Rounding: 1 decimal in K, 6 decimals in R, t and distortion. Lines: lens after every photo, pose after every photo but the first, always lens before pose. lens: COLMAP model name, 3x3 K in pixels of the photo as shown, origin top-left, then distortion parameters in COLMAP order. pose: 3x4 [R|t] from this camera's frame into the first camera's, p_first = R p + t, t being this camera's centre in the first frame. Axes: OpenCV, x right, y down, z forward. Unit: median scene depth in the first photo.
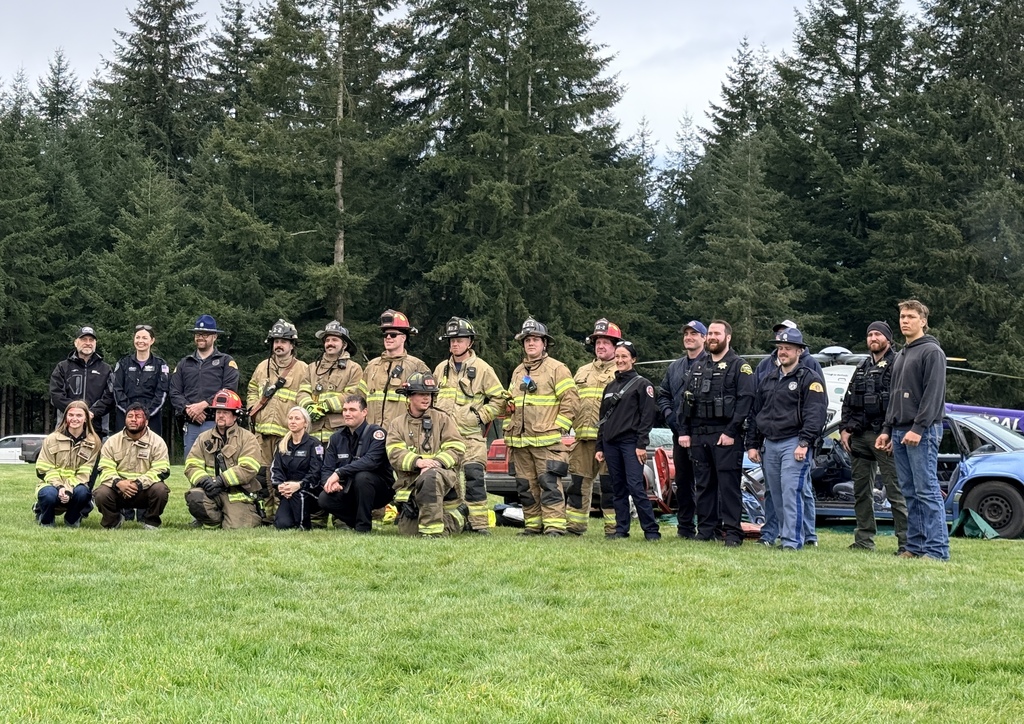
lens RADIAL K [[1754.4, 0, 533.5], [0, 1754.4, 339.8], [0, 0, 1]] dist [0.144266, 0.000000]
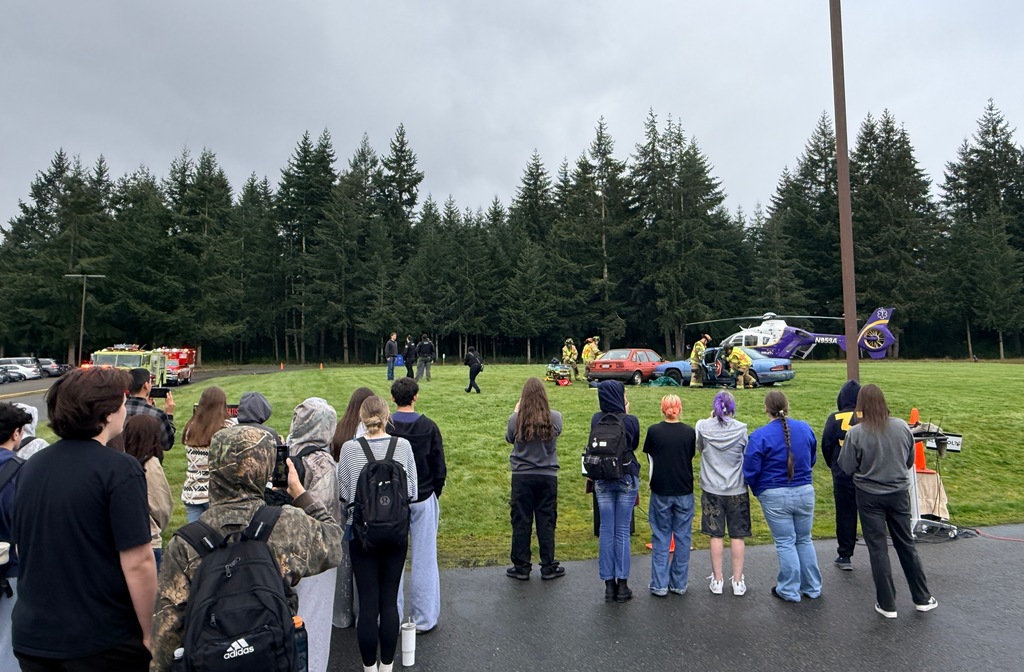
lens RADIAL K [[791.1, 0, 565.8], [0, 791.1, 263.3], [0, 0, 1]] dist [0.010469, -0.040524]
pose [[0.980786, -0.054246, -0.187394, 0.040974], [0.045311, 0.997637, -0.051644, -0.009313], [0.189752, 0.042160, 0.980926, -0.079722]]
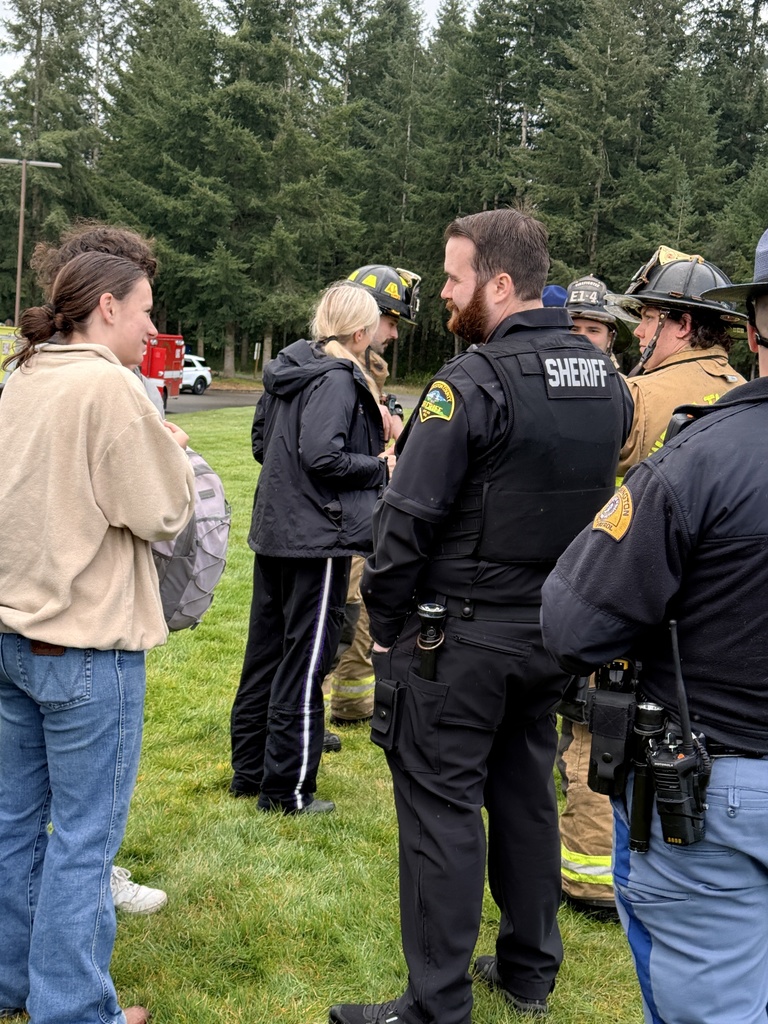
lens RADIAL K [[1517.8, 0, 375.2], [0, 1517.8, 512.0], [0, 0, 1]] dist [0.159312, 0.000000]
pose [[0.790904, 0.101294, -0.603498, 0.007898], [-0.022795, 0.990397, 0.136360, -0.000113], [0.611515, -0.094091, 0.785618, 0.107146]]
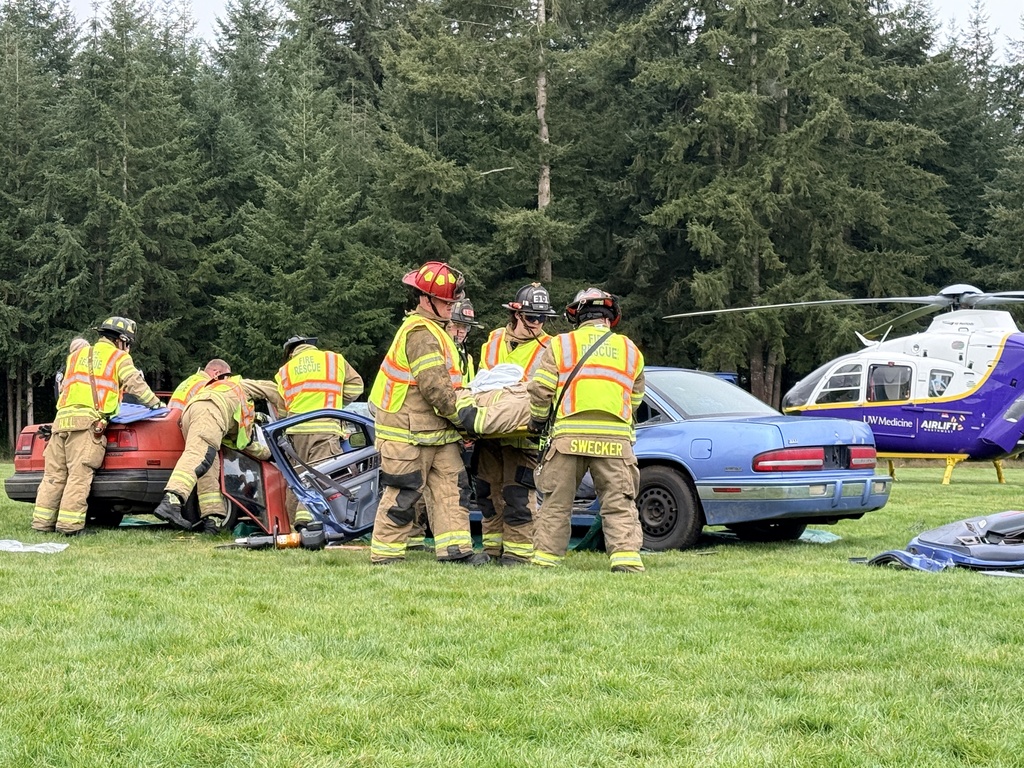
lens RADIAL K [[2153.8, 0, 520.7], [0, 2153.8, 386.1], [0, 0, 1]] dist [0.183080, 0.000000]
pose [[0.979904, -0.025162, -0.197874, 0.070135], [0.032471, 0.998902, 0.033778, 0.003920], [0.196807, -0.039525, 0.979645, 0.037032]]
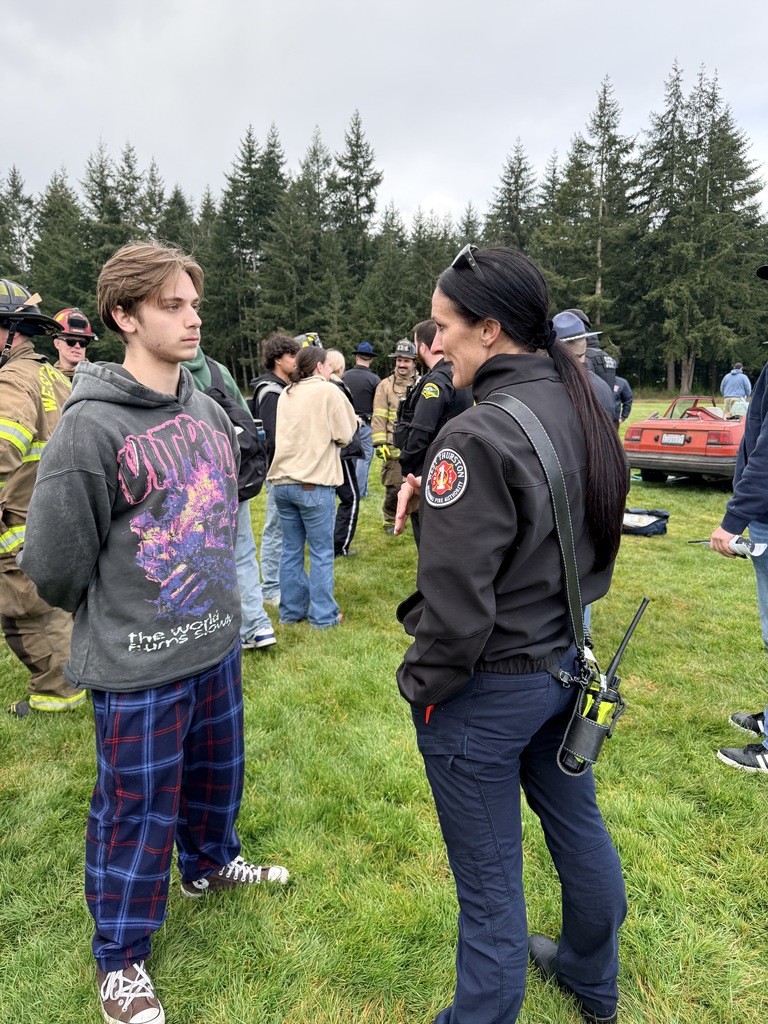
lens RADIAL K [[743.3, 0, 372.8], [0, 743.3, 514.8], [0, 0, 1]] dist [0.029579, -0.042153]
pose [[0.915571, 0.045912, -0.399527, 0.004644], [0.048128, 0.973813, 0.222198, -0.000512], [0.399266, -0.222666, 0.889385, 0.093296]]
